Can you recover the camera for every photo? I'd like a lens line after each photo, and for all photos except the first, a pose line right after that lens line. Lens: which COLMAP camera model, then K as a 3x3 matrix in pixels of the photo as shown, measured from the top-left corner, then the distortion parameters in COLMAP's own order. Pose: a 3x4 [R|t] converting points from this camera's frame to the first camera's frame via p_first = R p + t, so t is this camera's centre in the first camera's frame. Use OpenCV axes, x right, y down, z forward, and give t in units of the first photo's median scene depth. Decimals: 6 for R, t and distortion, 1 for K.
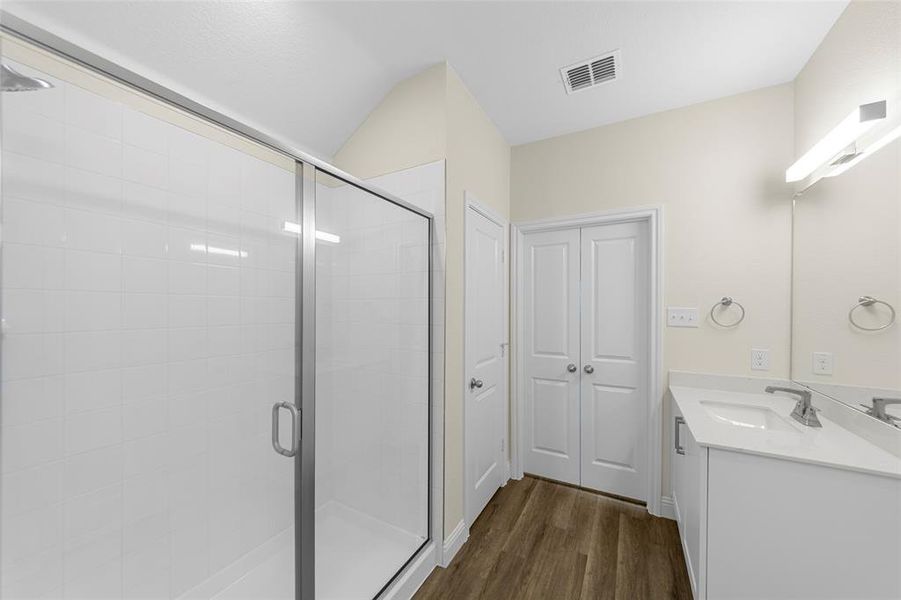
lens RADIAL K [[326.6, 0, 453.9], [0, 326.6, 309.9], [0, 0, 1]] dist [0.000992, 0.000016]
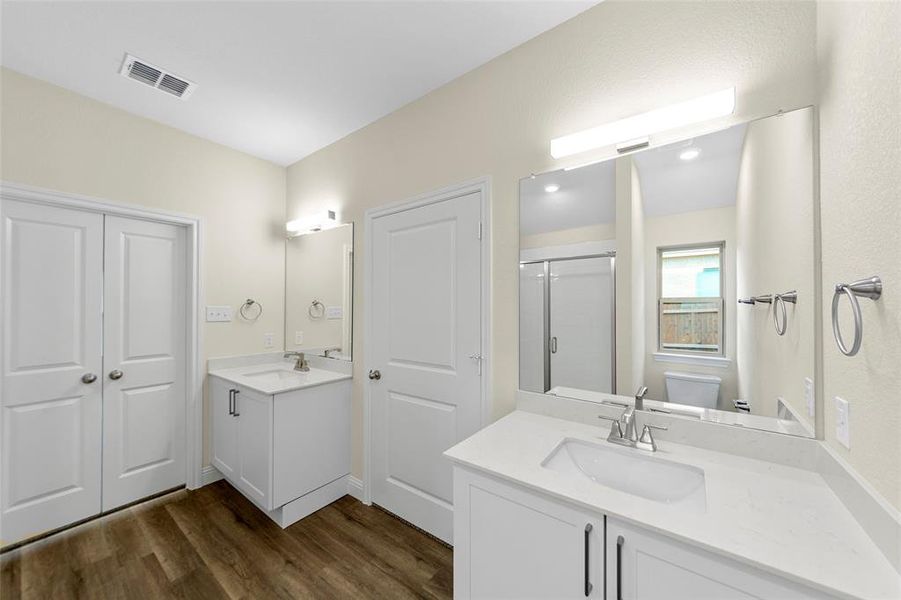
lens RADIAL K [[318.7, 0, 444.0], [0, 318.7, 304.9], [0, 0, 1]] dist [-0.013690, 0.000141]
pose [[0.166974, 0.004429, 0.985951, -0.331264], [0.005538, 0.999970, -0.005430, -0.000425], [-0.985946, 0.006367, 0.166945, -0.038638]]
